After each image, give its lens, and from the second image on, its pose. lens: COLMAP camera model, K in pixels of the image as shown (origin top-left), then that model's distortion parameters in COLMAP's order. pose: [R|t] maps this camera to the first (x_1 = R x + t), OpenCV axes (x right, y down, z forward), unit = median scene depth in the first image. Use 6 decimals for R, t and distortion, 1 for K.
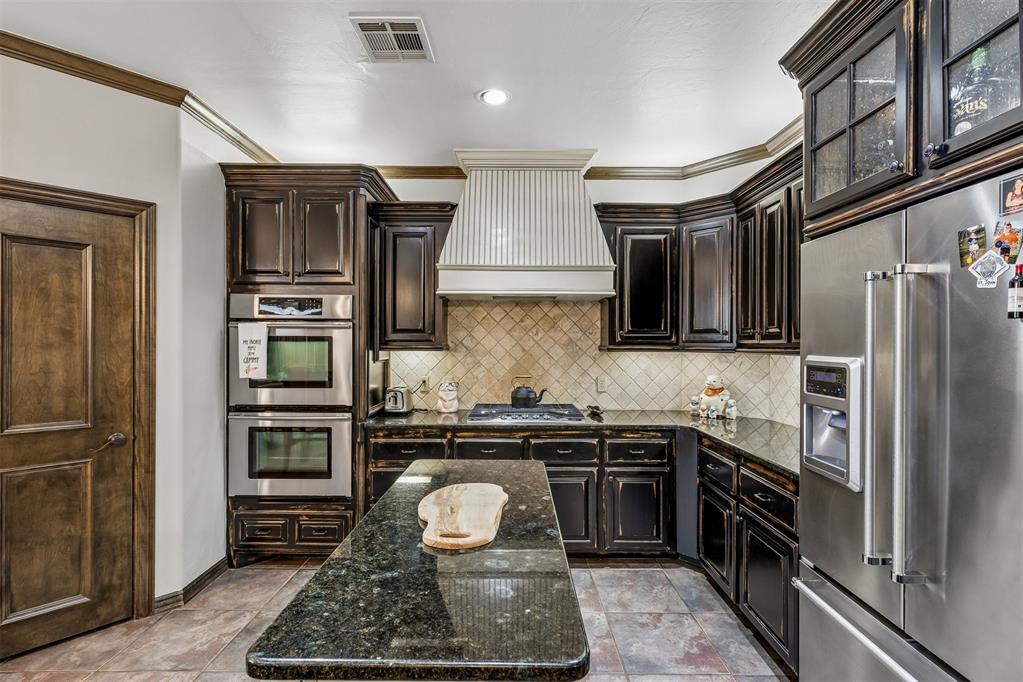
lens RADIAL K [[463.1, 0, 514.7], [0, 463.1, 344.9], [0, 0, 1]] dist [0.003578, -0.000427]
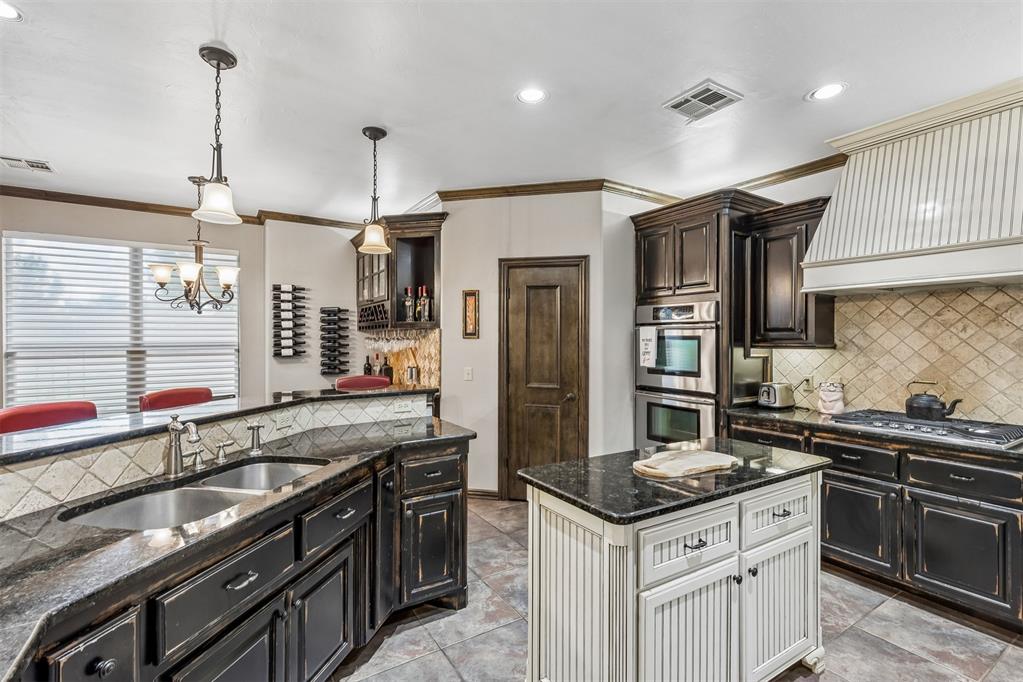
lens RADIAL K [[463.1, 0, 509.5], [0, 463.1, 349.2], [0, 0, 1]] dist [0.003578, -0.000427]
pose [[0.536534, 0.016787, -0.843711, 0.369292], [-0.005238, 0.999849, 0.016563, -0.000630], [0.843862, -0.004468, 0.536541, -0.086207]]
